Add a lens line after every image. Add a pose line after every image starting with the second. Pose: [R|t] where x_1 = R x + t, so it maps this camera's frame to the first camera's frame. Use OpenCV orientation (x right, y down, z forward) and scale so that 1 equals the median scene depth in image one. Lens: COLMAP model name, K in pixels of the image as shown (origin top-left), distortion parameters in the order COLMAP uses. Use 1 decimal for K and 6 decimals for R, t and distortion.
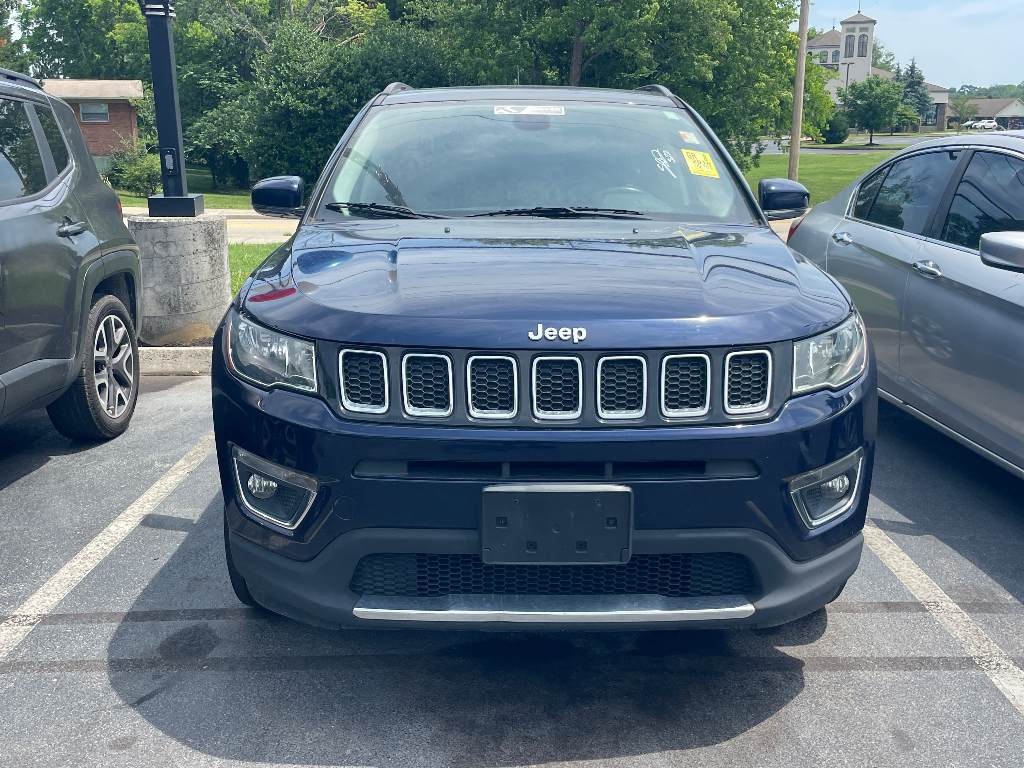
lens RADIAL K [[1041.8, 0, 512.0], [0, 1041.8, 384.0], [0, 0, 1]] dist [0.091556, -0.135656]
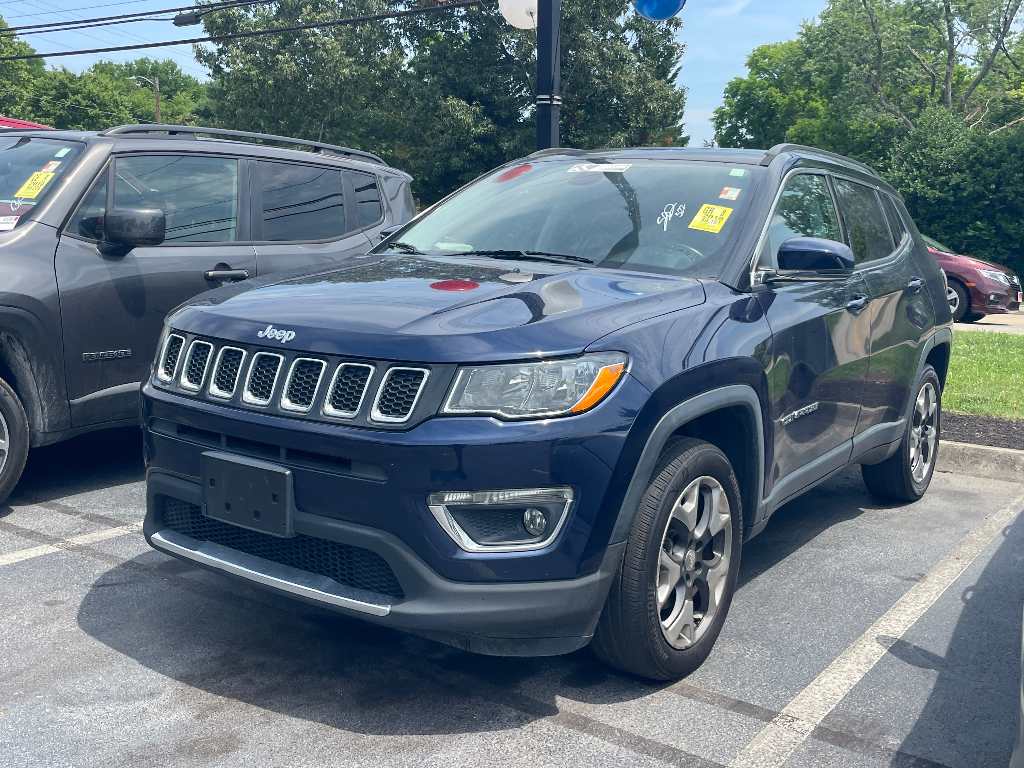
lens RADIAL K [[1041.8, 0, 512.0], [0, 1041.8, 384.0], [0, 0, 1]] dist [0.091556, -0.135656]
pose [[0.803276, 0.110102, -0.585342, 0.830367], [-0.158286, 0.986888, -0.031586, 0.002150], [0.574189, 0.118024, 0.810171, 0.167961]]
